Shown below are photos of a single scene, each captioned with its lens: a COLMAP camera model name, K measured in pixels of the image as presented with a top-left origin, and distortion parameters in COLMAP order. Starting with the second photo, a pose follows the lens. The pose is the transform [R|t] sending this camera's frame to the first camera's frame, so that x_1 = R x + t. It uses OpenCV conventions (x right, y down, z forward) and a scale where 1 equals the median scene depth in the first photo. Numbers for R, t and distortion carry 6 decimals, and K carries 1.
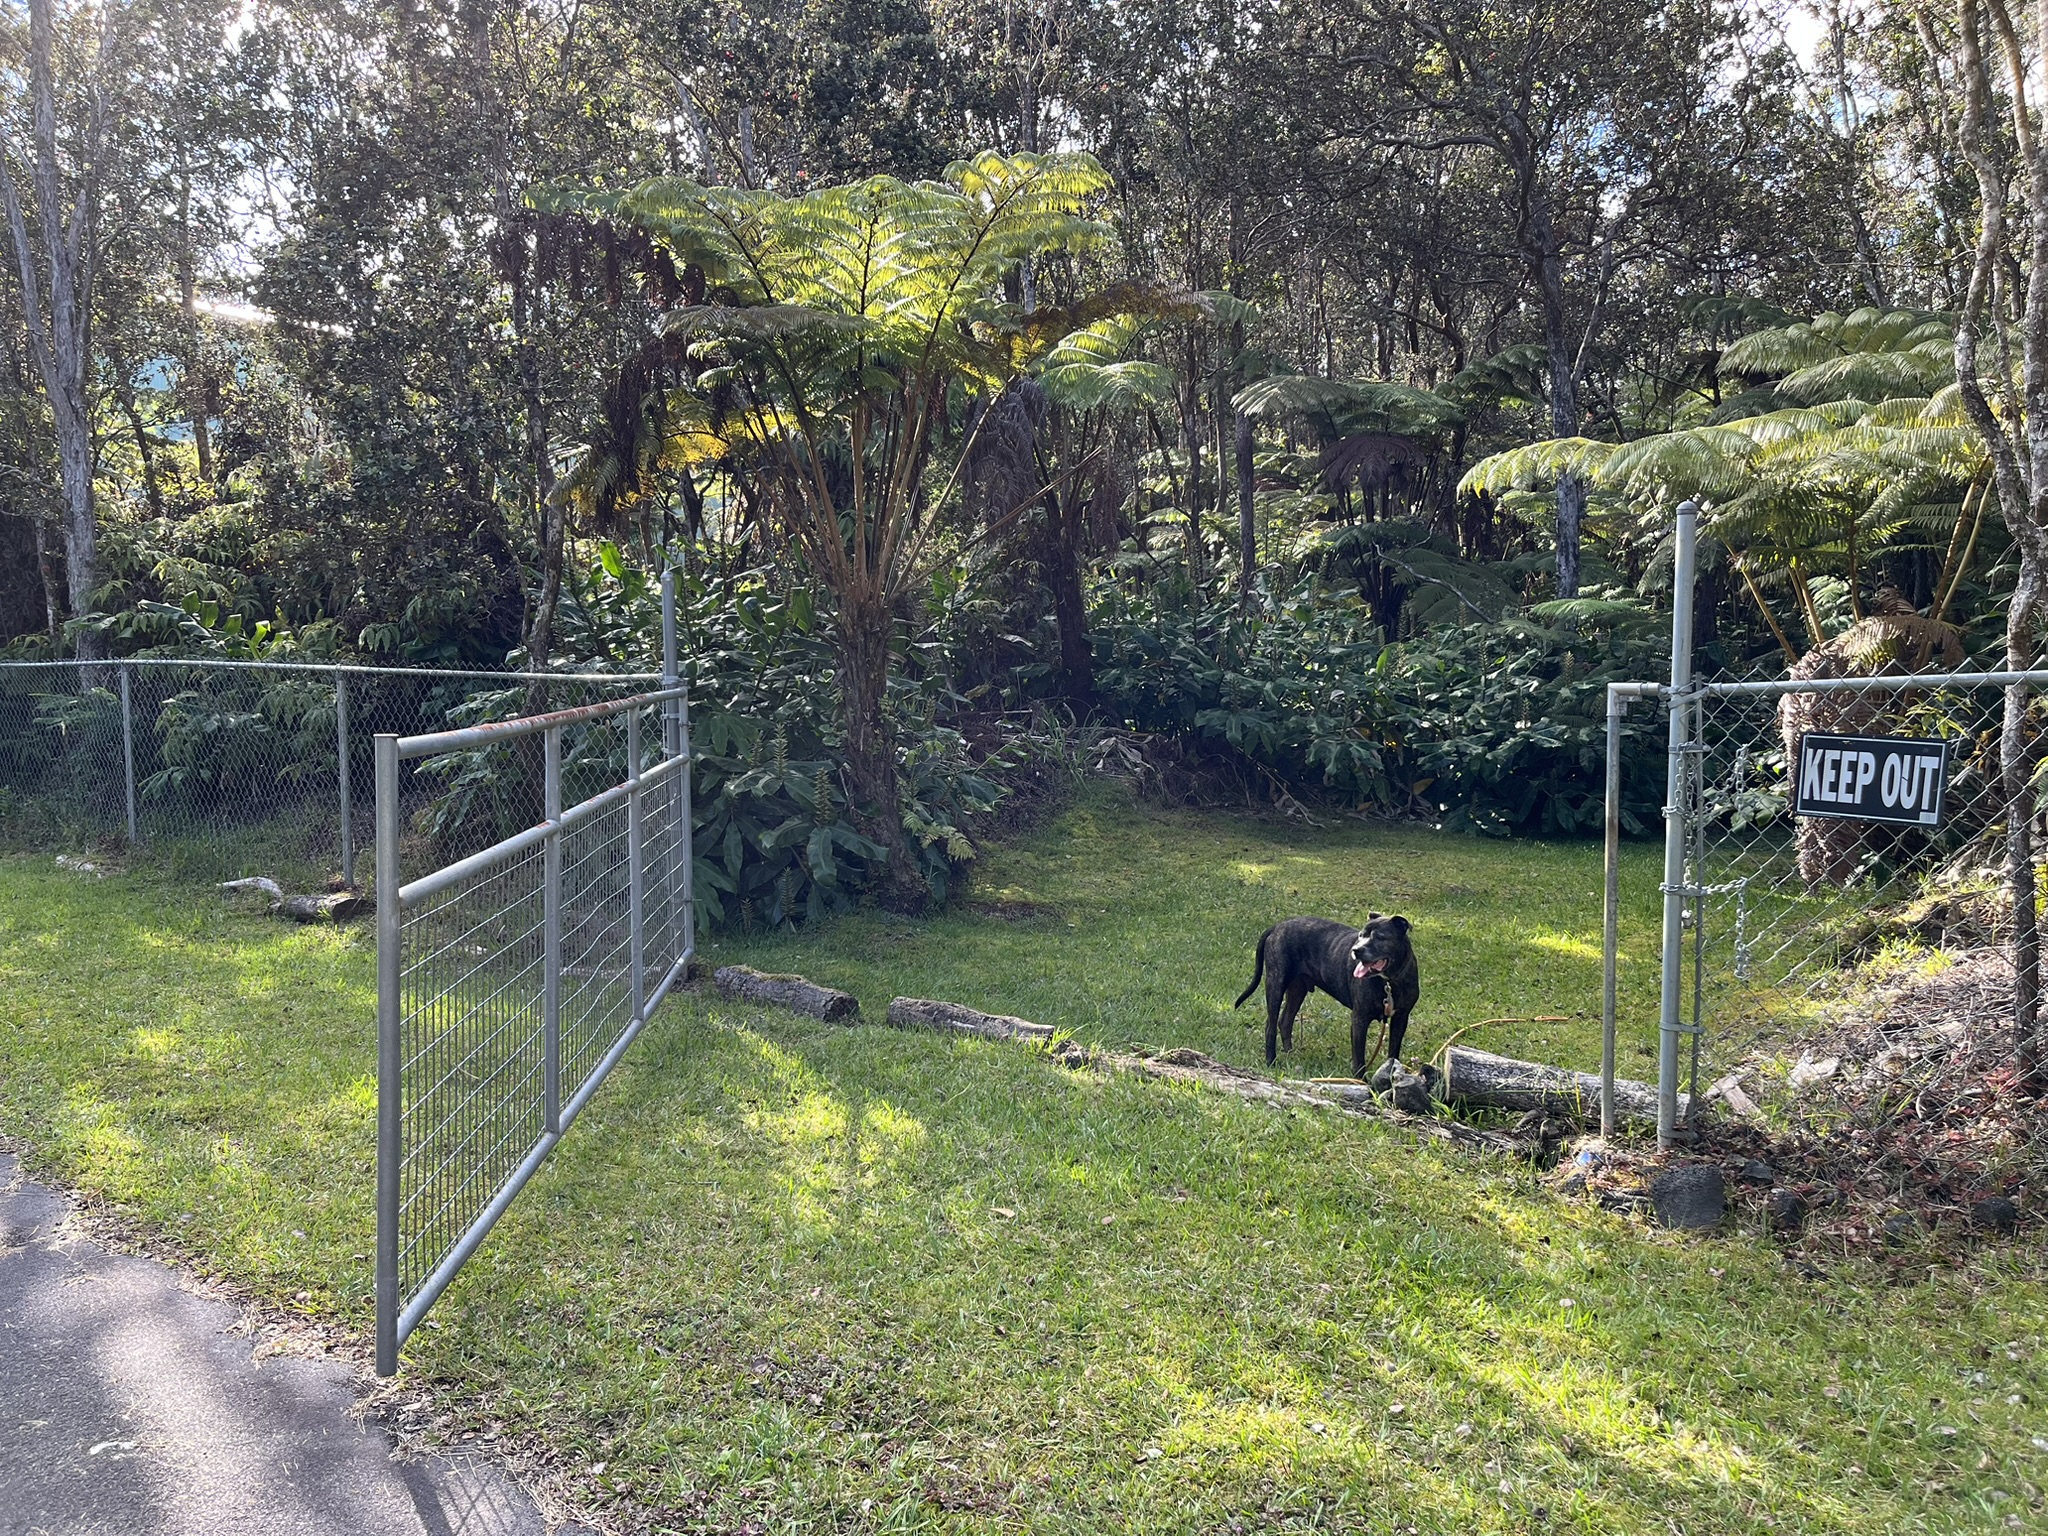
lens RADIAL K [[1544.1, 0, 1028.9], [0, 1544.1, 768.2], [0, 0, 1]] dist [0.023297, -0.048189]
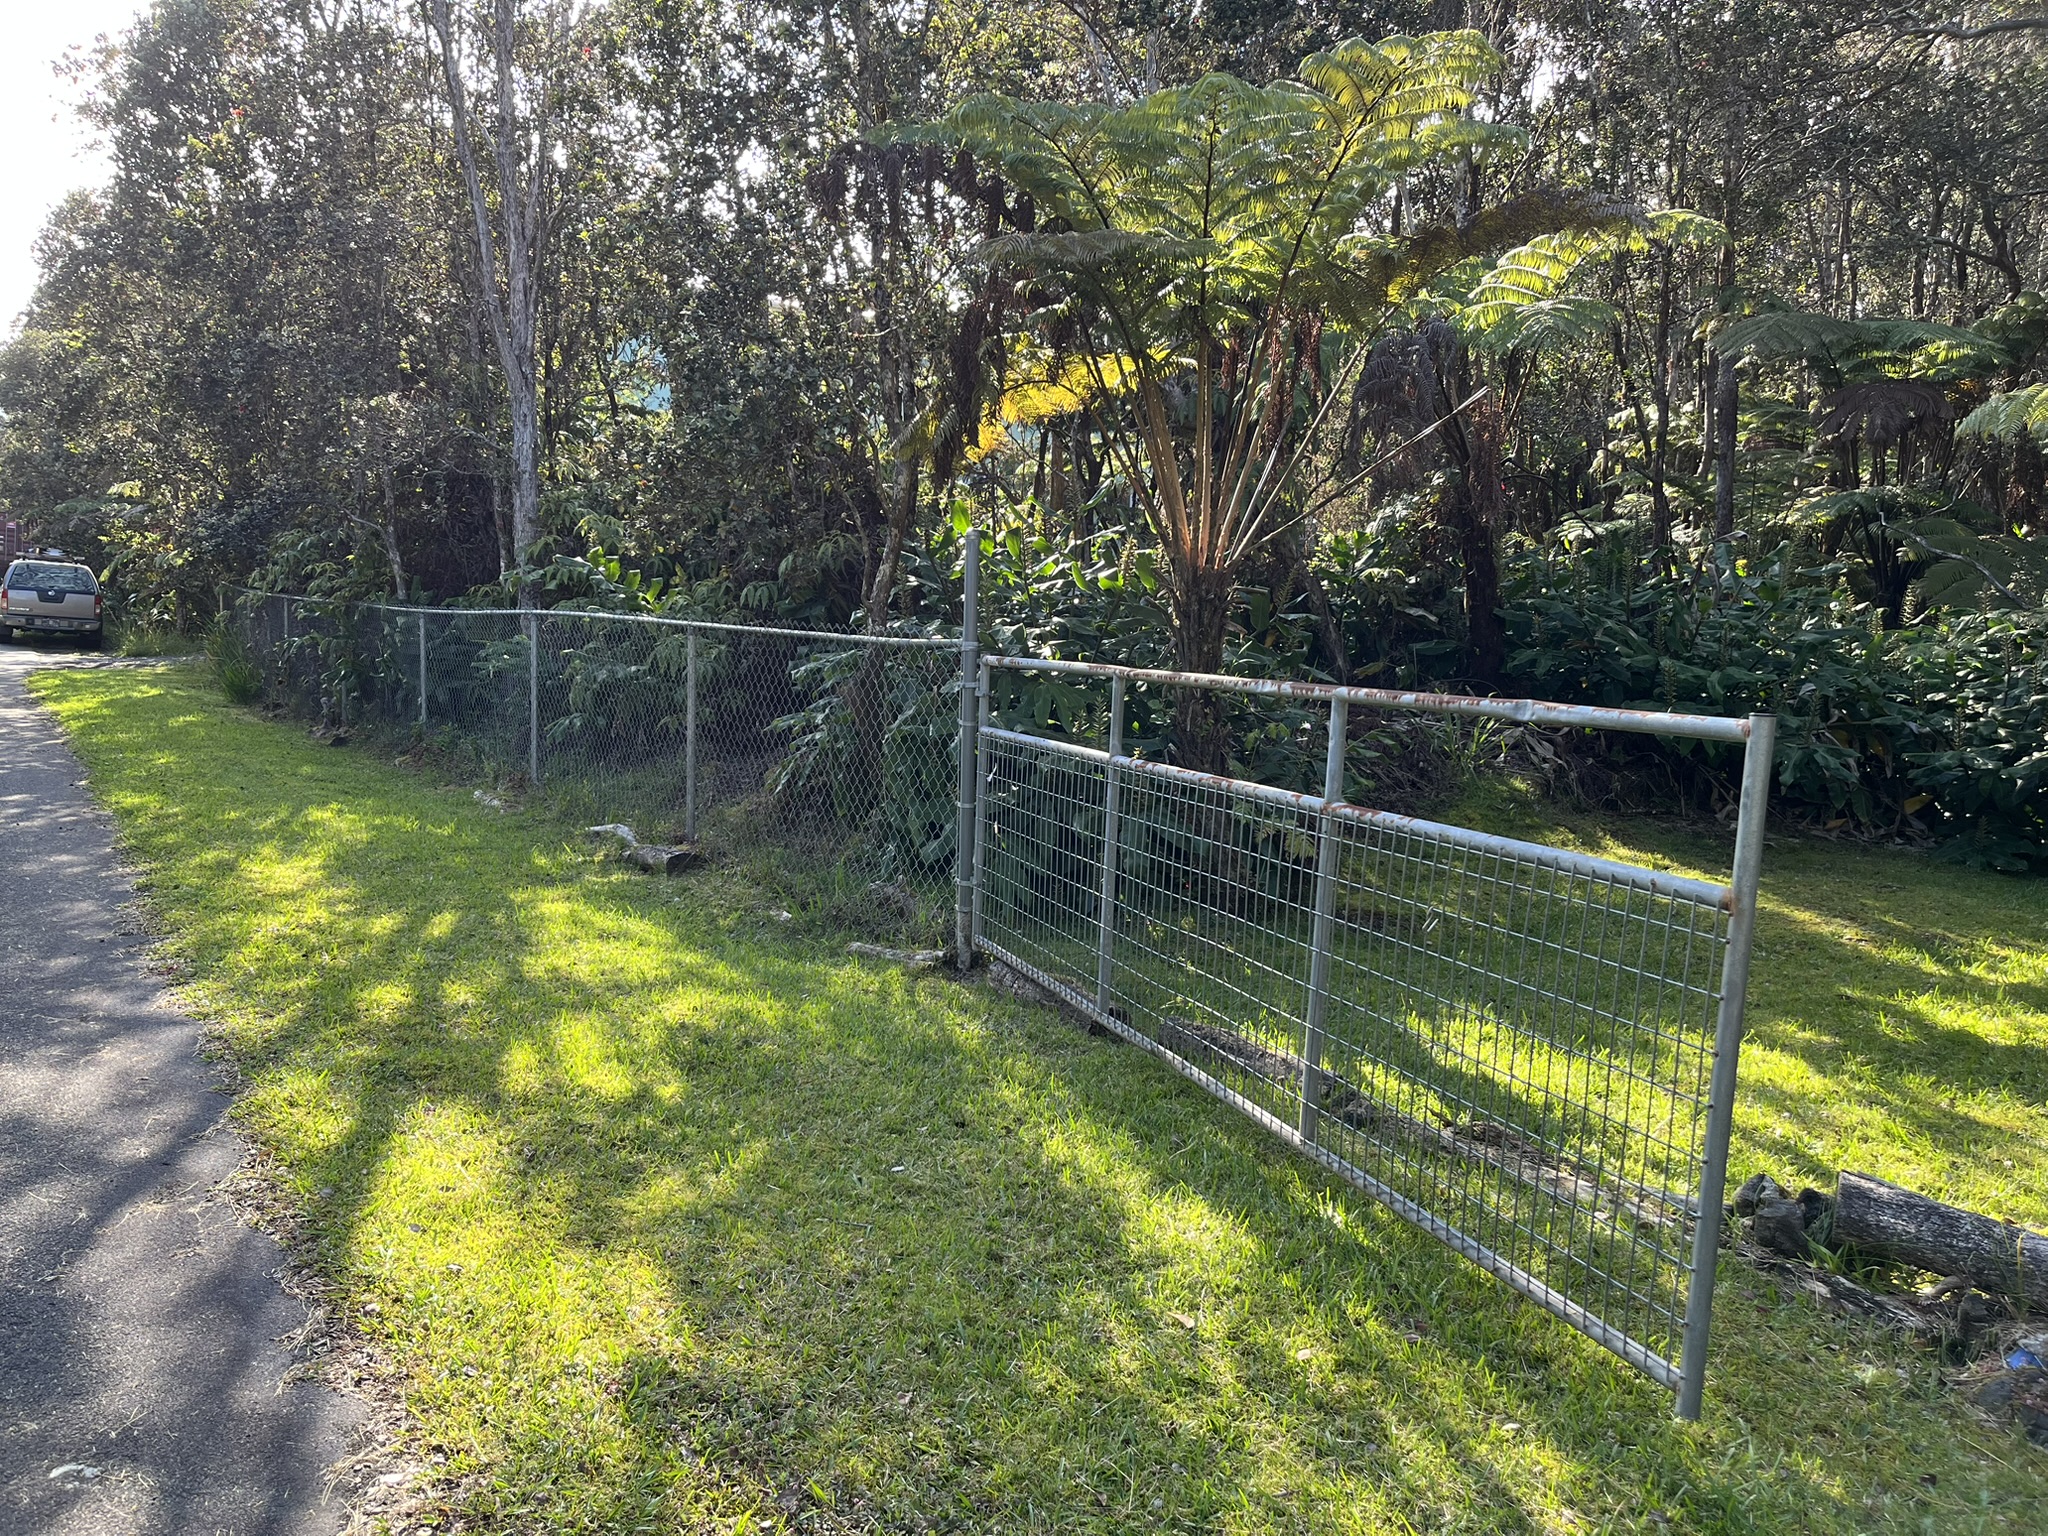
lens RADIAL K [[1544.1, 0, 1007.4], [0, 1544.1, 784.2], [0, 0, 1]] dist [0.023297, -0.048189]
pose [[0.953262, 0.059531, -0.296222, 0.041278], [-0.050653, 0.998010, 0.037564, -0.006365], [0.297869, -0.020804, 0.954380, 0.071422]]
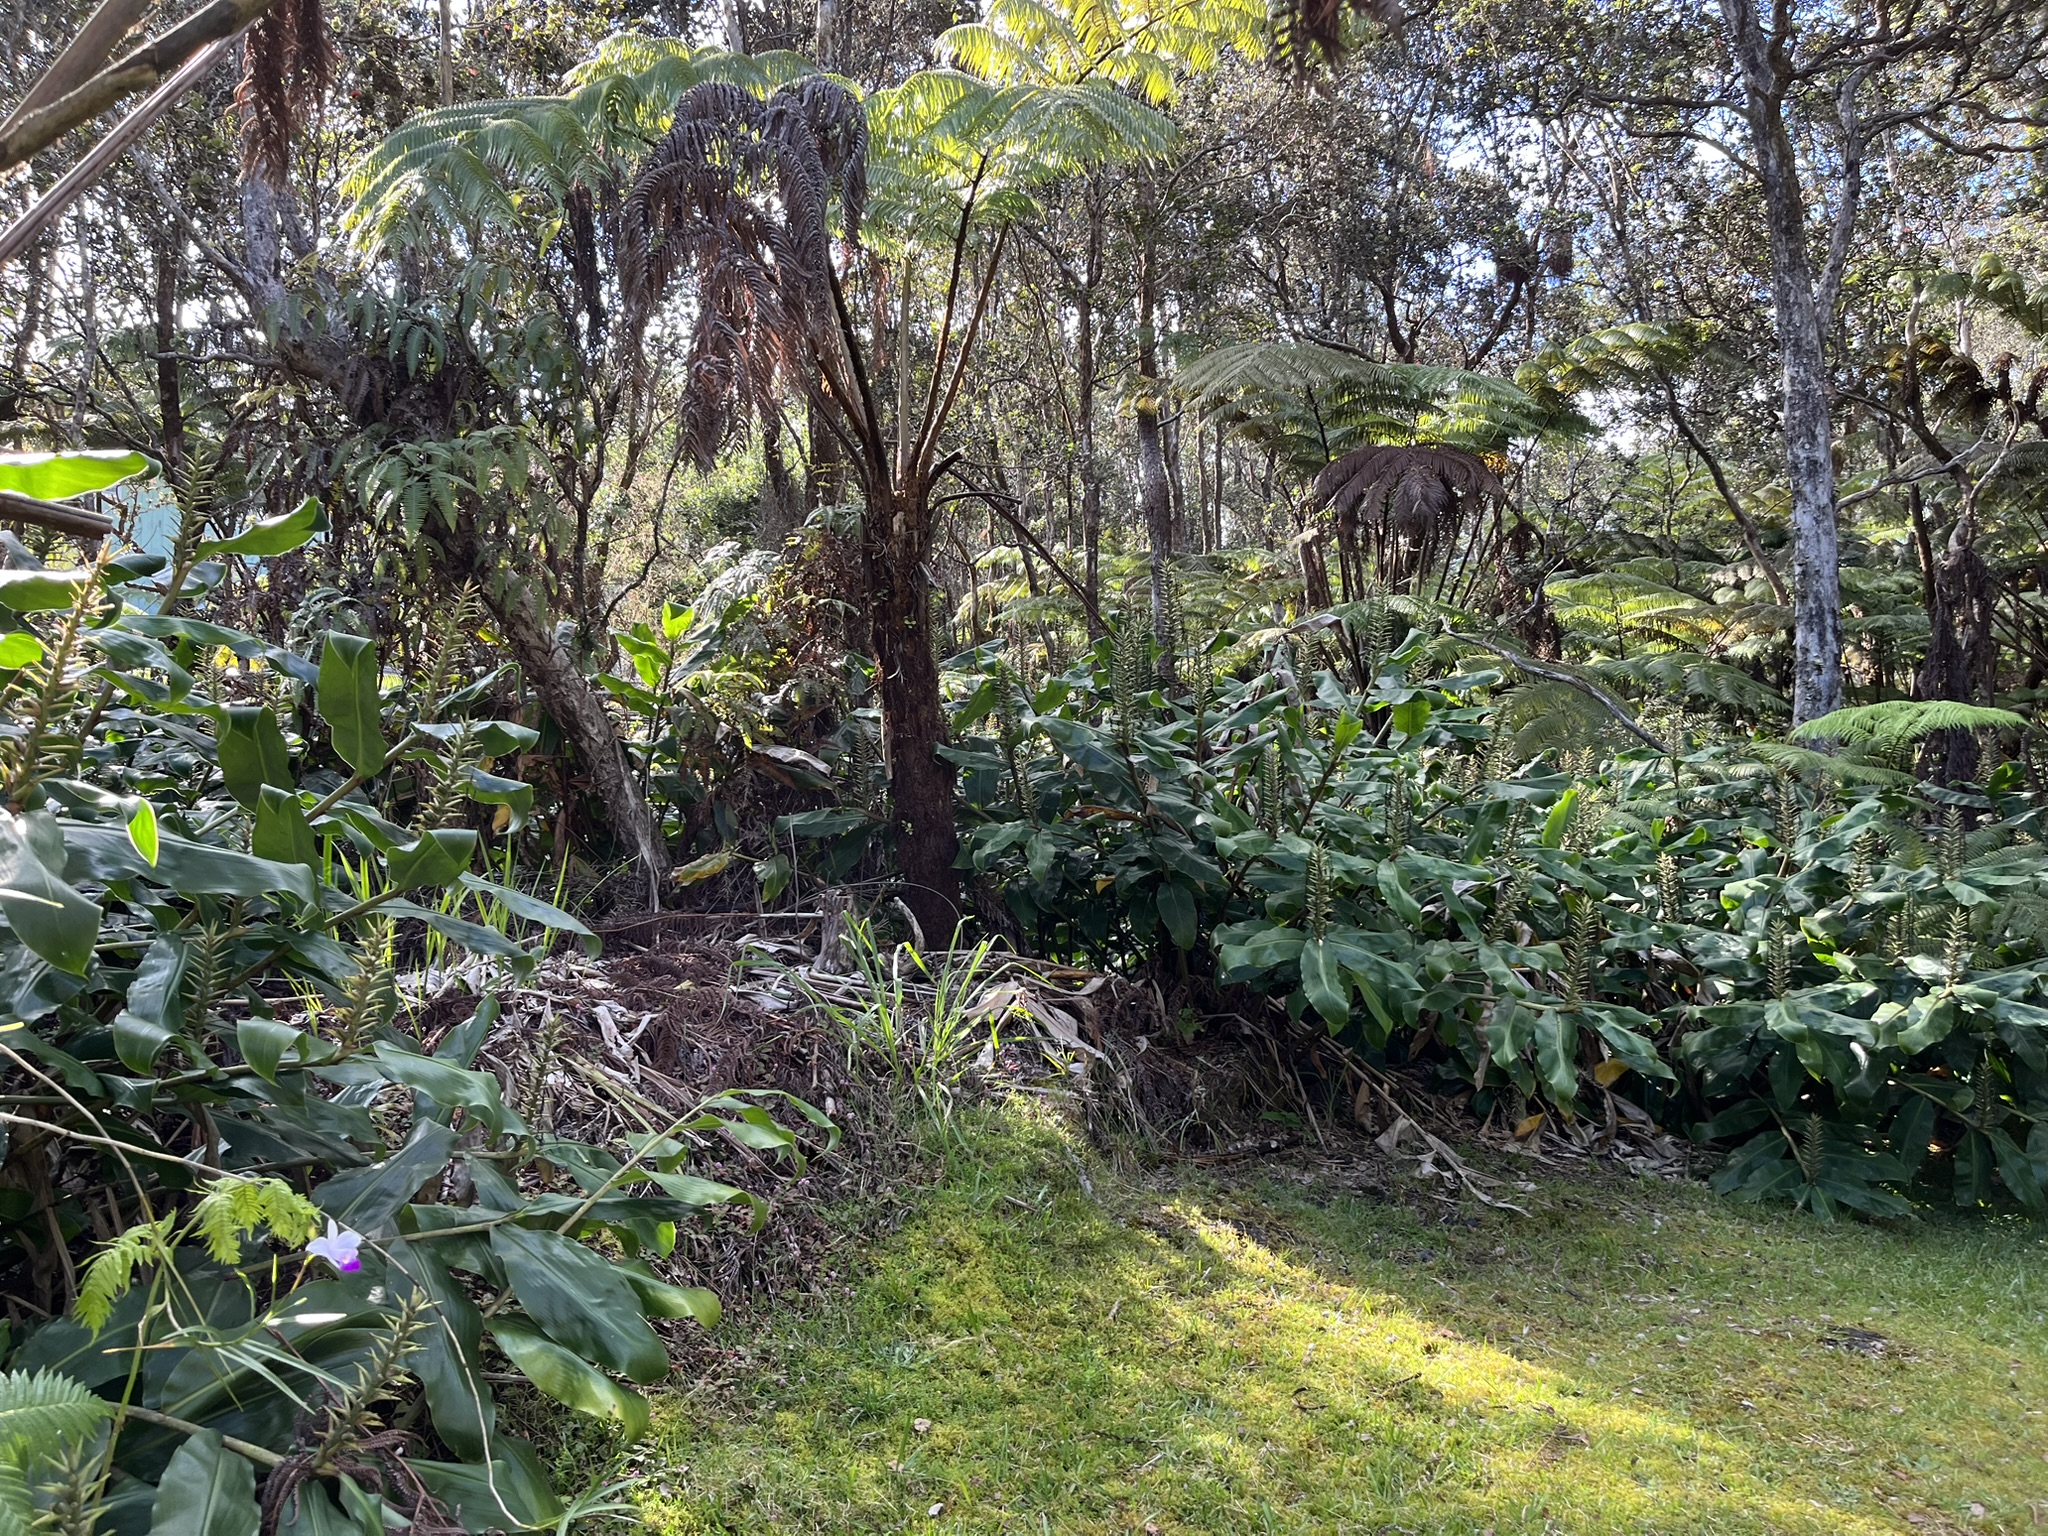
lens RADIAL K [[1544.1, 0, 1020.4], [0, 1544.1, 767.4], [0, 0, 1]] dist [0.023297, -0.048189]
pose [[0.992693, 0.021356, 0.118764, 0.004997], [-0.009388, 0.994900, -0.100431, -0.038871], [-0.120303, 0.098583, 0.987830, 0.607507]]
